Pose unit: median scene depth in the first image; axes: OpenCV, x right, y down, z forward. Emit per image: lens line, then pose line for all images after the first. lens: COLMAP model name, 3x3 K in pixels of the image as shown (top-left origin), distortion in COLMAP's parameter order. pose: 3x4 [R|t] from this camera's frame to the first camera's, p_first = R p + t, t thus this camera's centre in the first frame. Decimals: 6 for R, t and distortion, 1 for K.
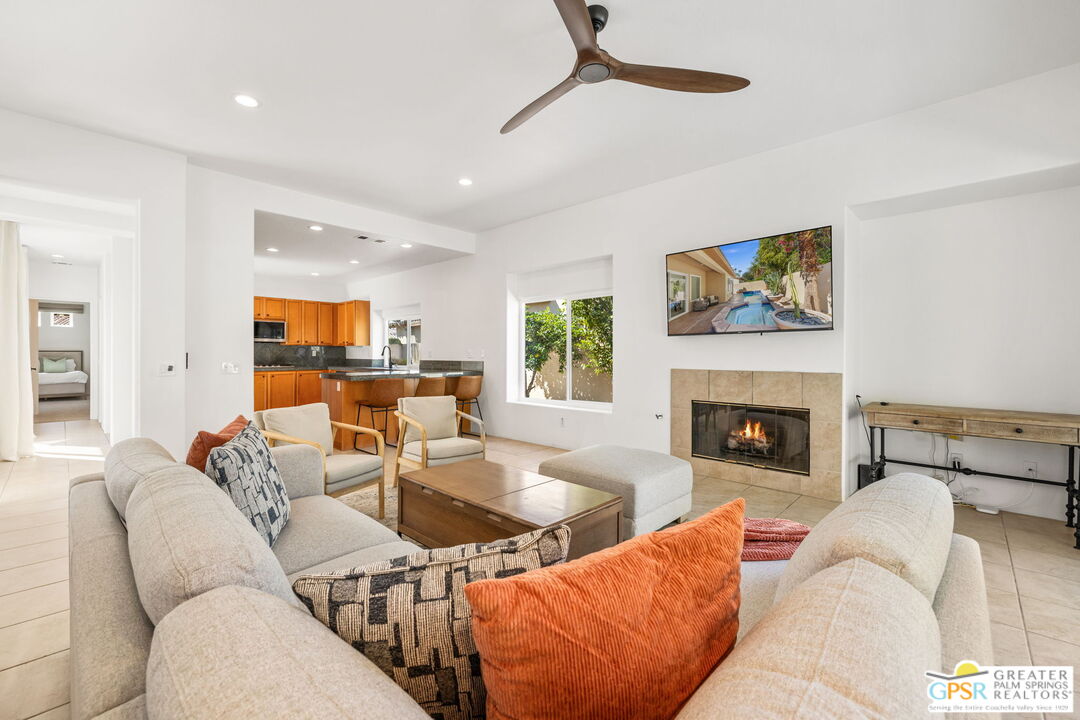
lens RADIAL K [[454.8, 0, 541.4], [0, 454.8, 358.9], [0, 0, 1]] dist [-0.002502, -0.000039]
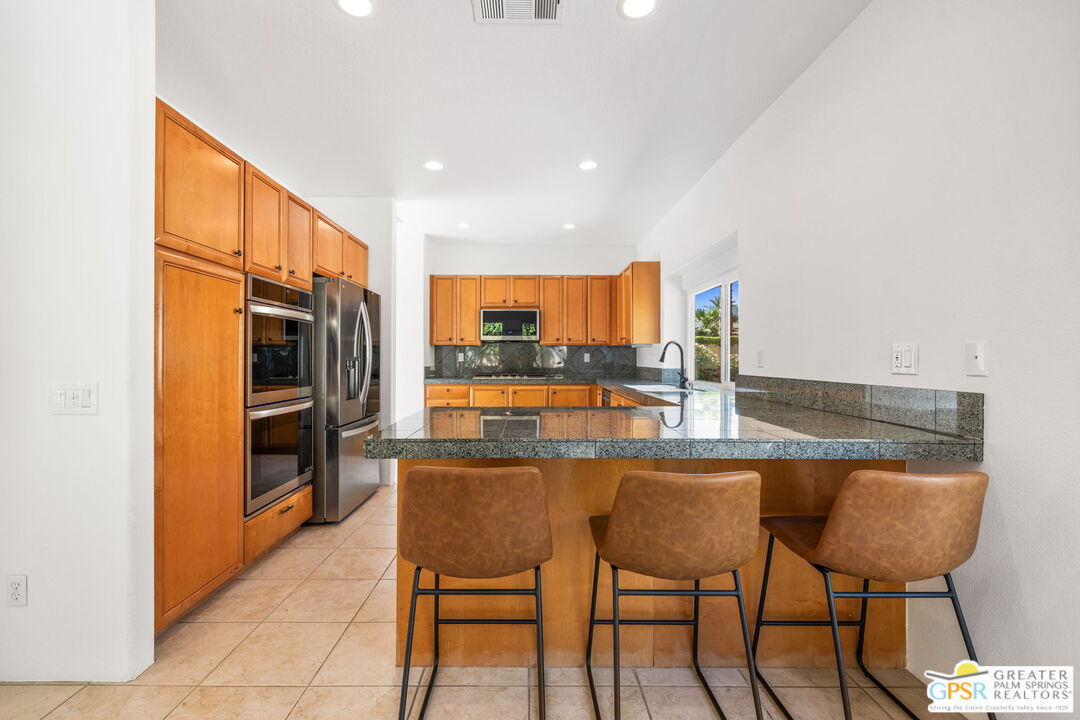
lens RADIAL K [[454.8, 0, 538.7], [0, 454.8, 363.4], [0, 0, 1]] dist [-0.002502, -0.000039]
pose [[0.710783, 0.010776, -0.703329, -0.092972], [-0.010285, 0.999935, 0.004926, -0.005991], [0.703336, 0.003732, 0.710848, 0.514829]]
